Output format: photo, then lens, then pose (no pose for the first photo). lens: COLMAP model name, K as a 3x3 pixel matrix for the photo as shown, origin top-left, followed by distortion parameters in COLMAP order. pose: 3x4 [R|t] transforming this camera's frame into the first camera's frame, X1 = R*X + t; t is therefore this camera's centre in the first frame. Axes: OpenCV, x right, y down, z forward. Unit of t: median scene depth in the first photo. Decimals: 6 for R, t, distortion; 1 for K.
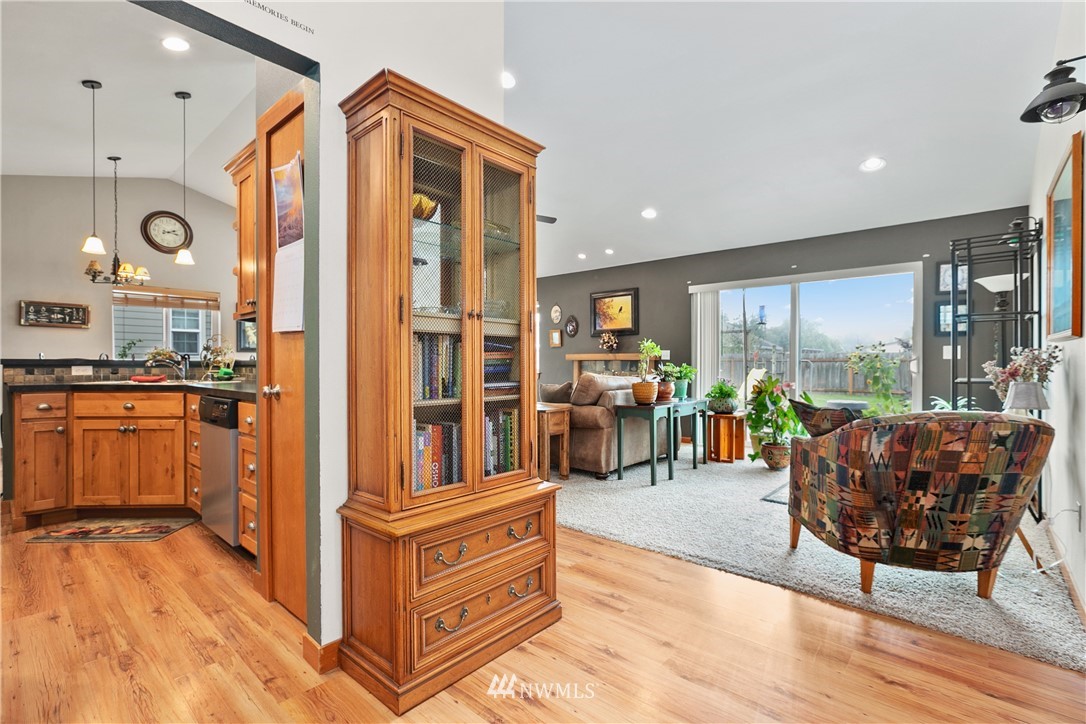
lens RADIAL K [[498.7, 0, 547.7], [0, 498.7, 370.9], [0, 0, 1]] dist [-0.032160, 0.014712]
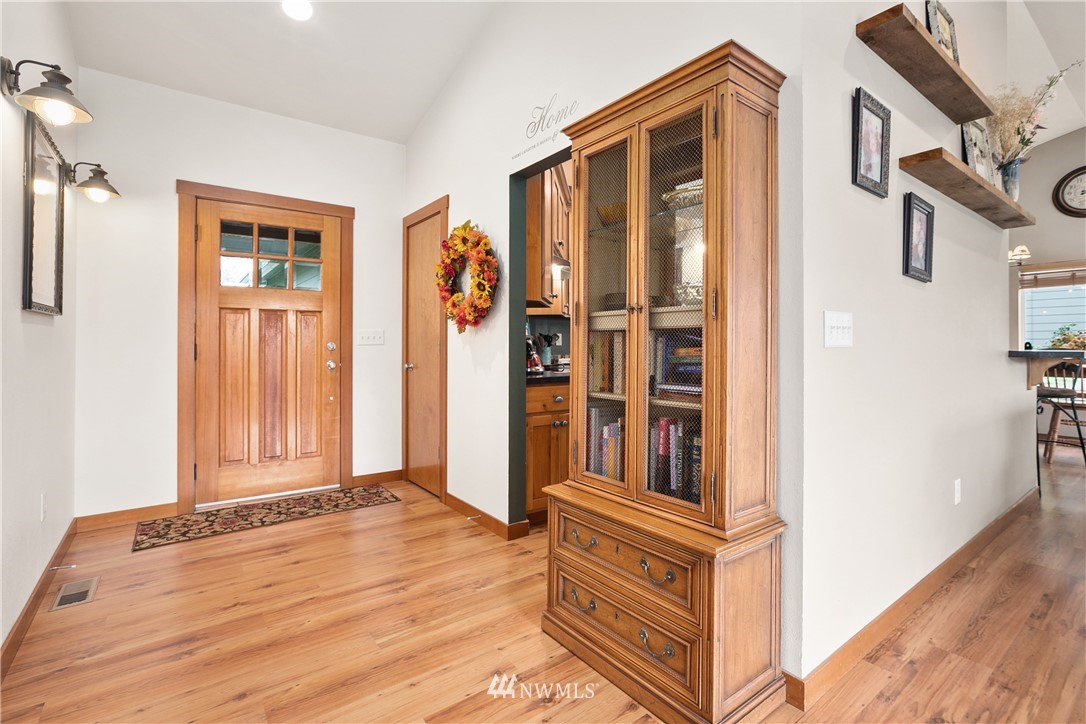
lens RADIAL K [[500.5, 0, 531.9], [0, 500.5, 344.2], [0, 0, 1]] dist [-0.028574, 0.010275]
pose [[-0.213212, -0.004597, -0.976995, 0.327746], [-0.017496, 0.999847, -0.000886, -0.016662], [0.976849, 0.016905, -0.213259, 0.414281]]
